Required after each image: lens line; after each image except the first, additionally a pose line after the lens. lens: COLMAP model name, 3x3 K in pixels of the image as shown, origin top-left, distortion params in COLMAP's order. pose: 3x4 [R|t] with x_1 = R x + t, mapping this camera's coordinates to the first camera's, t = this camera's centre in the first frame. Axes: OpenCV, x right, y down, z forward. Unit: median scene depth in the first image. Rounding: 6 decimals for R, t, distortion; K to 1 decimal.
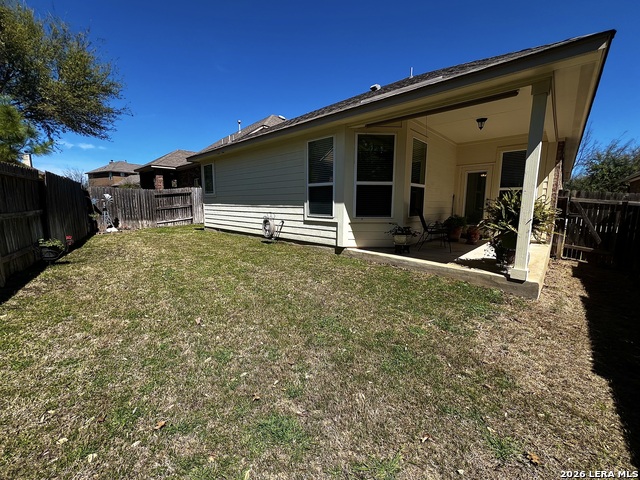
lens RADIAL K [[258.7, 0, 318.4], [0, 258.7, 240.2], [0, 0, 1]] dist [0.000369, -0.000003]
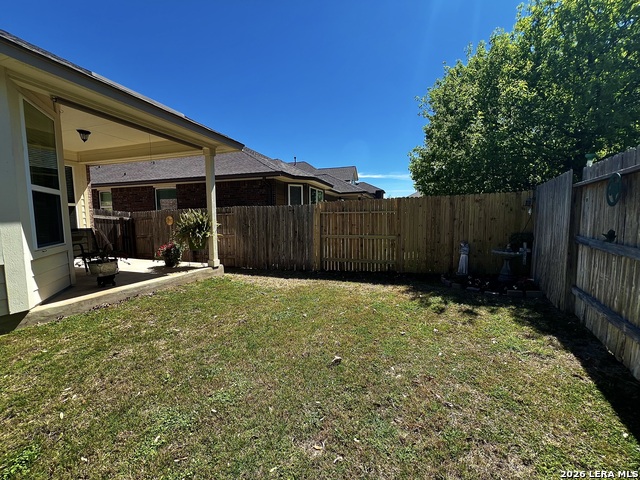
lens RADIAL K [[258.7, 0, 318.8], [0, 258.7, 237.5], [0, 0, 1]] dist [0.000369, -0.000003]
pose [[-0.431132, -0.075913, 0.899090, -0.604122], [0.137331, 0.979324, 0.148540, -0.112565], [-0.891776, 0.187513, -0.411793, 0.690891]]
